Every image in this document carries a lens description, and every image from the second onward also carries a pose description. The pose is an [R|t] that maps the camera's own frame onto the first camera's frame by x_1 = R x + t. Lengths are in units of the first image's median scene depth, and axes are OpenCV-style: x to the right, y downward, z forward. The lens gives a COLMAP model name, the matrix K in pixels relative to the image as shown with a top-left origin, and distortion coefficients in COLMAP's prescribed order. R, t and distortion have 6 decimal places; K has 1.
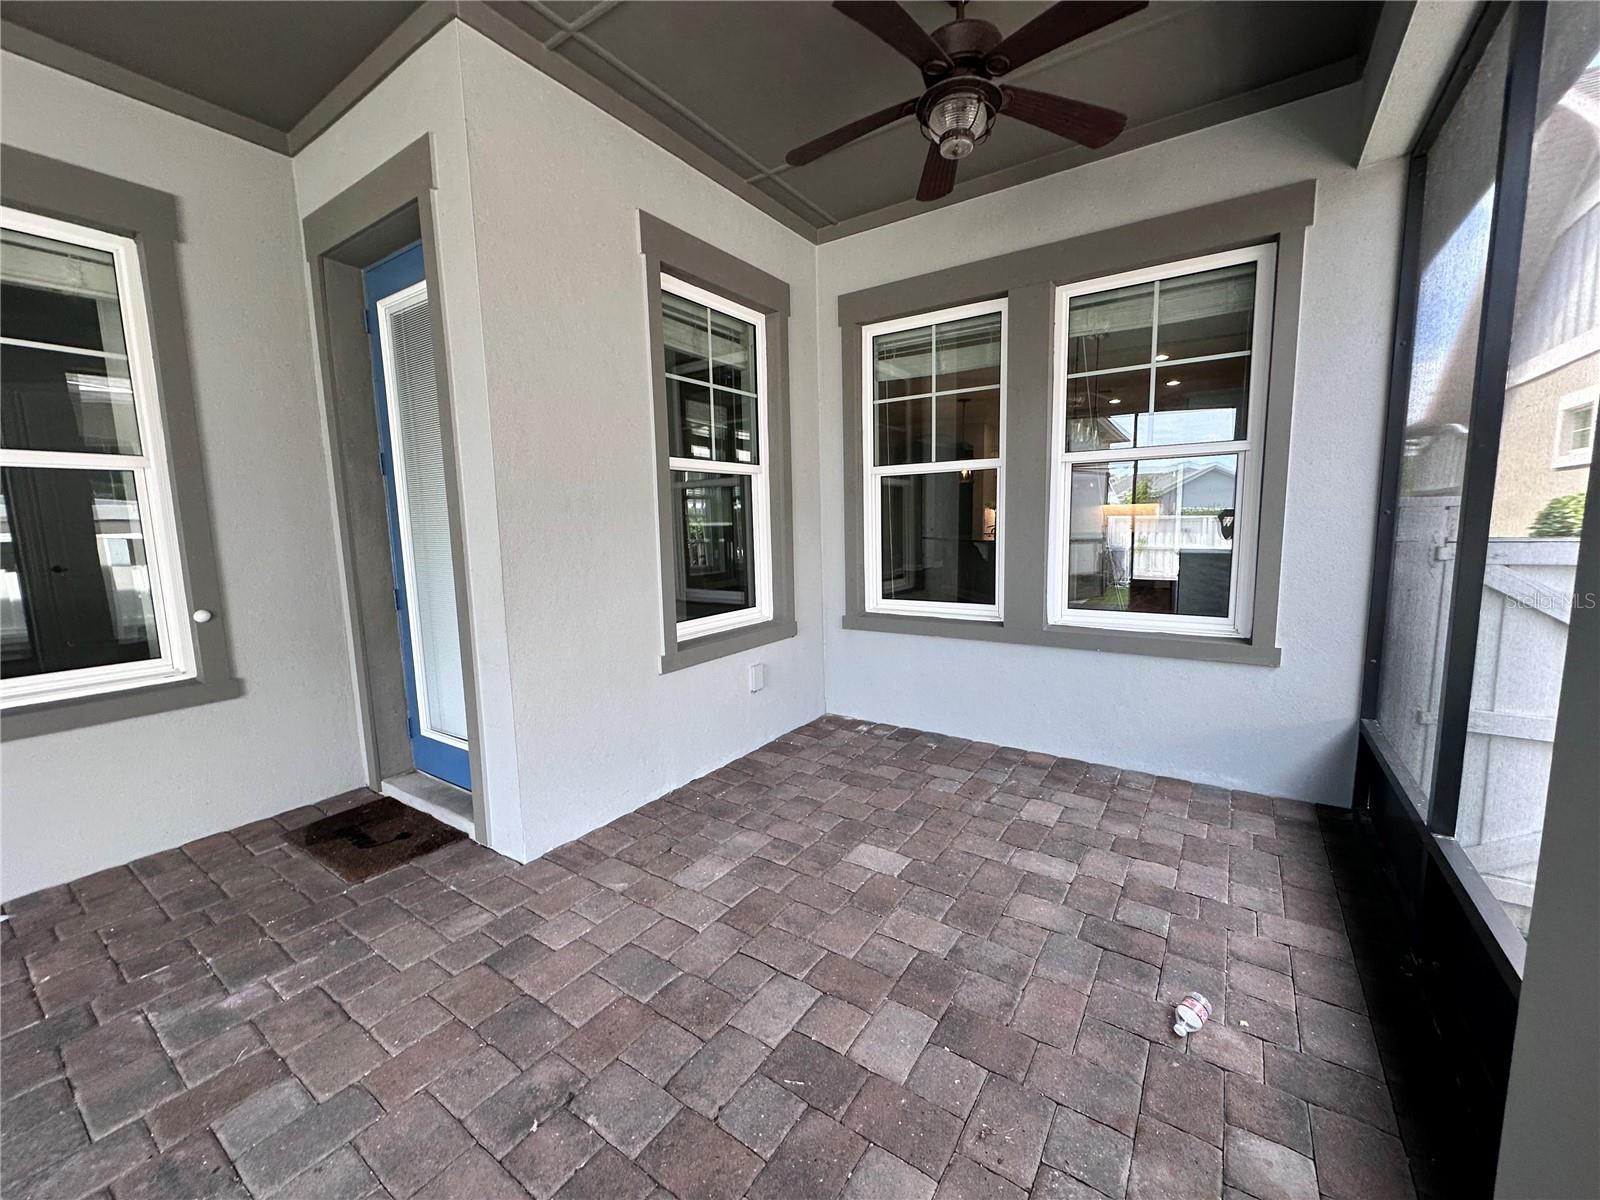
lens RADIAL K [[639.8, 0, 800.3], [0, 639.8, 601.6], [0, 0, 1]] dist [-0.004205, 0.001296]
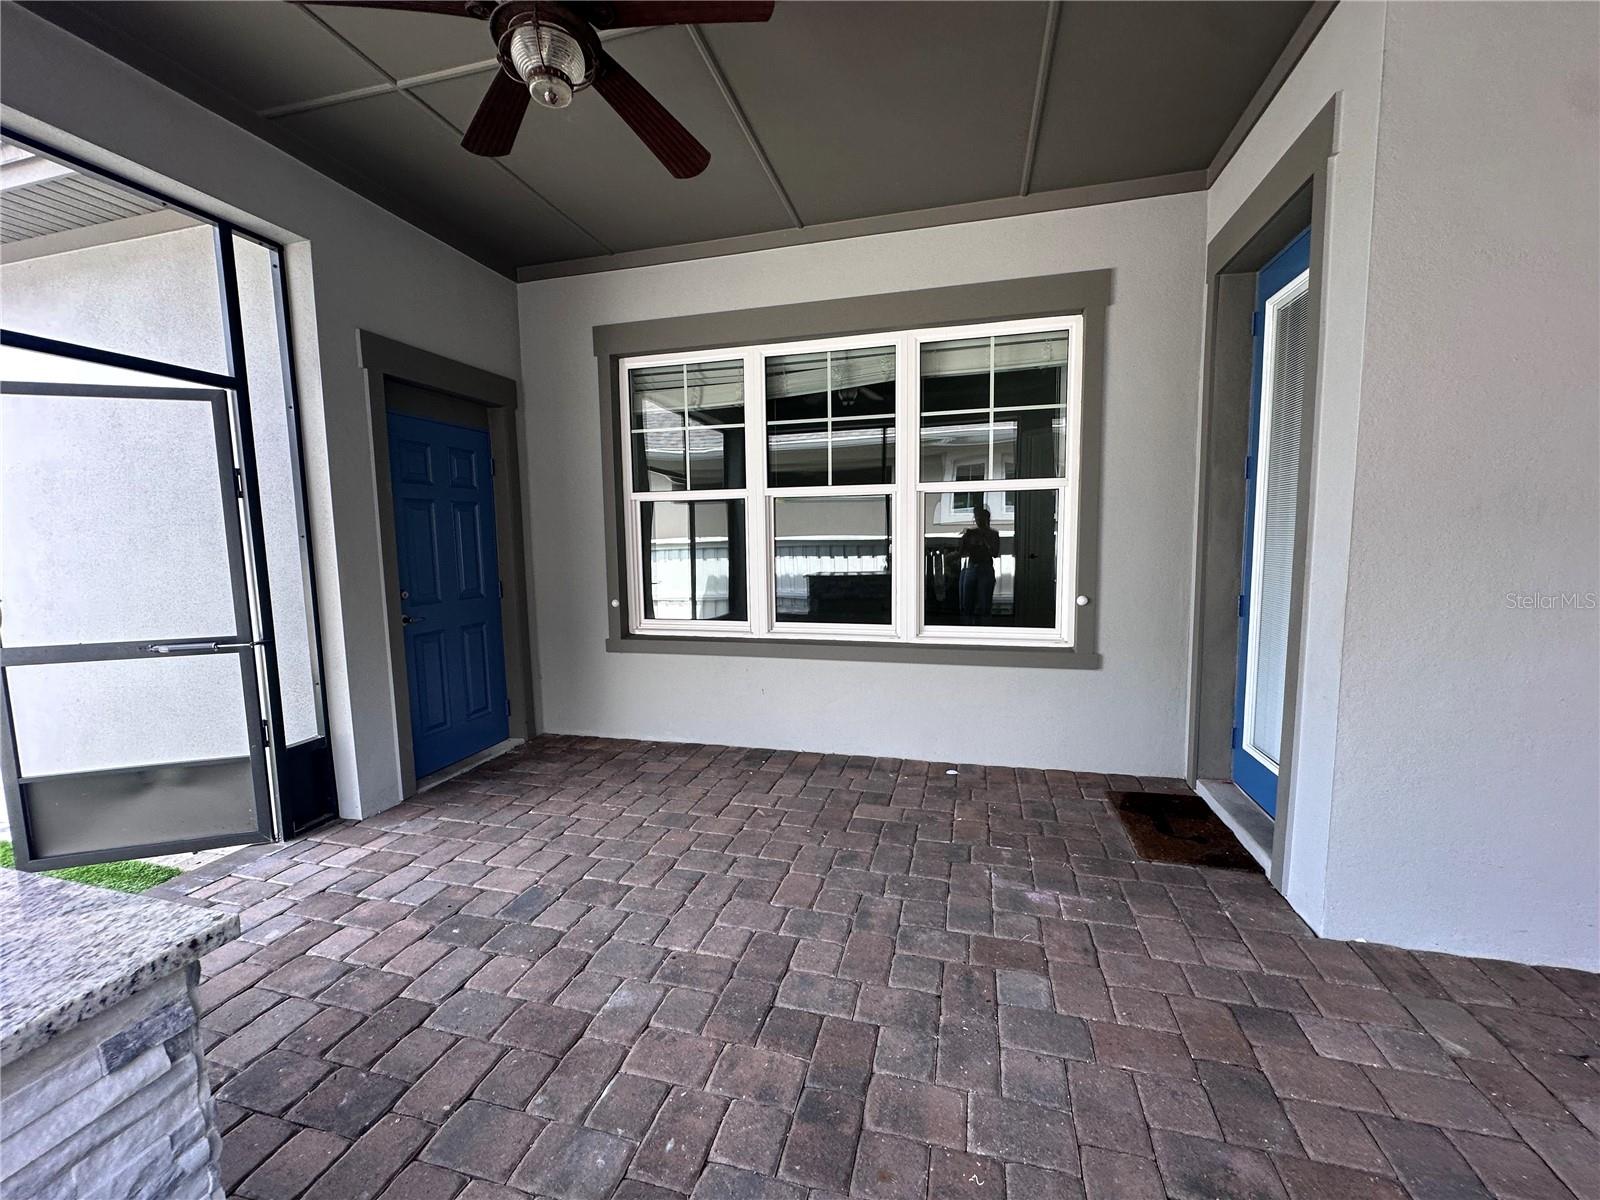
lens RADIAL K [[639.8, 0, 796.4], [0, 639.8, 600.5], [0, 0, 1]] dist [-0.004205, 0.001296]
pose [[0.325402, 0.112494, -0.938860, 0.080611], [-0.109456, 0.990705, 0.080769, -0.019425], [0.939219, 0.076481, 0.334690, 0.040509]]
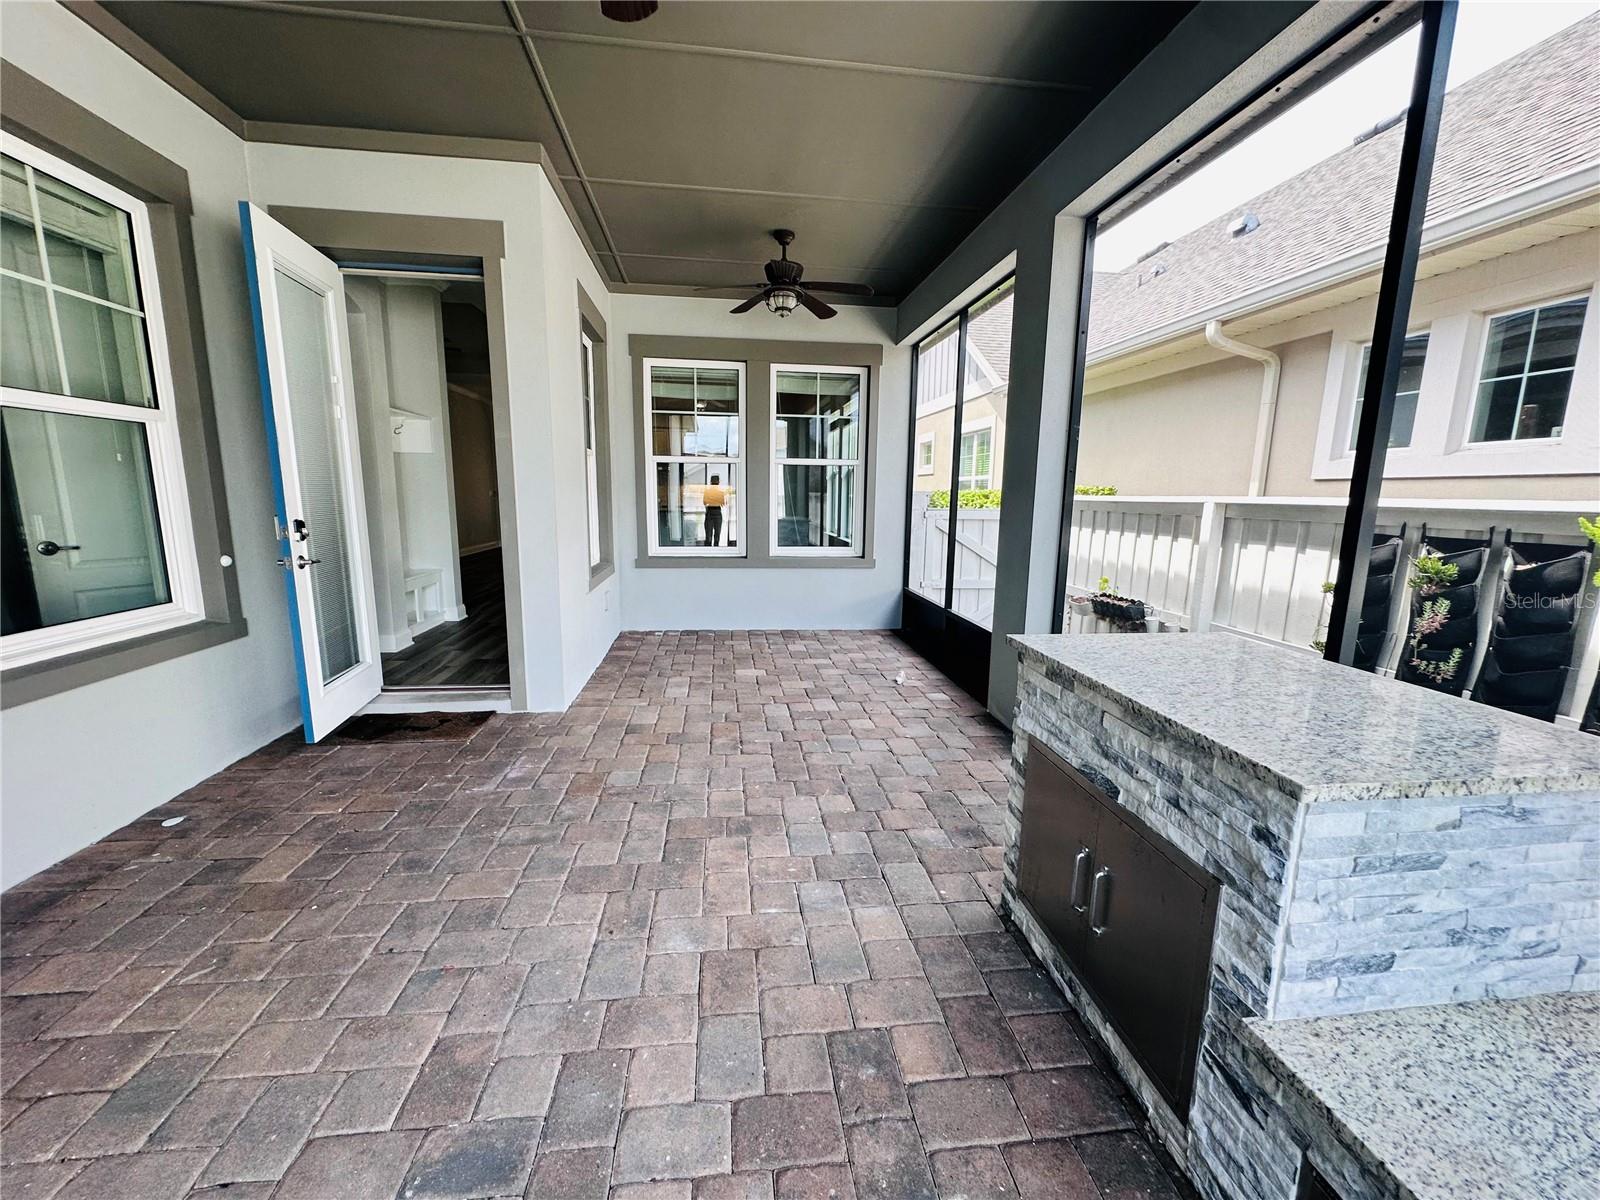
lens RADIAL K [[639.8, 0, 801.2], [0, 639.8, 604.1], [0, 0, 1]] dist [-0.004205, 0.001296]
pose [[0.750861, -0.081505, 0.655412, -0.989549], [0.052885, 0.996589, 0.063346, 0.085708], [-0.658340, -0.012902, 0.752610, -0.527108]]
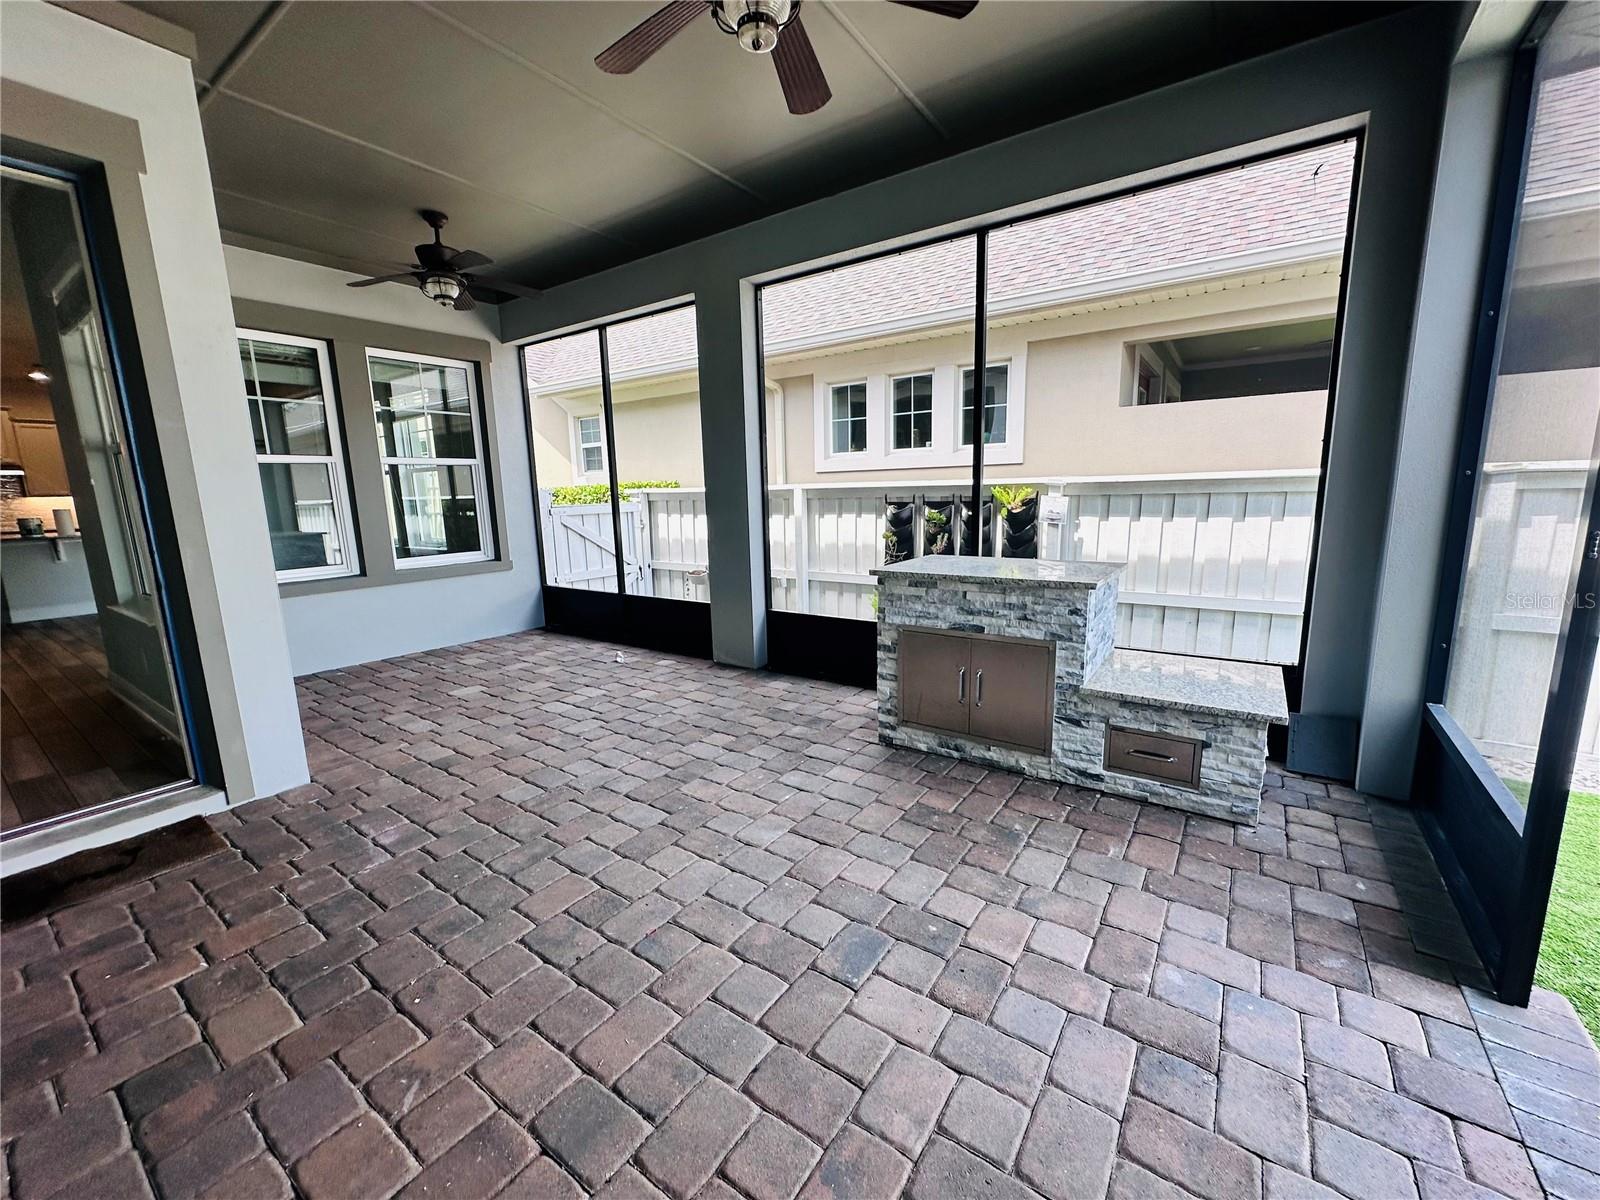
lens RADIAL K [[639.8, 0, 802.3], [0, 639.8, 601.5], [0, 0, 1]] dist [-0.004205, 0.001296]
pose [[0.012114, -0.154201, 0.987965, -1.545188], [0.150700, 0.977034, 0.150647, 0.038155], [-0.988505, 0.147061, 0.035074, -0.001161]]
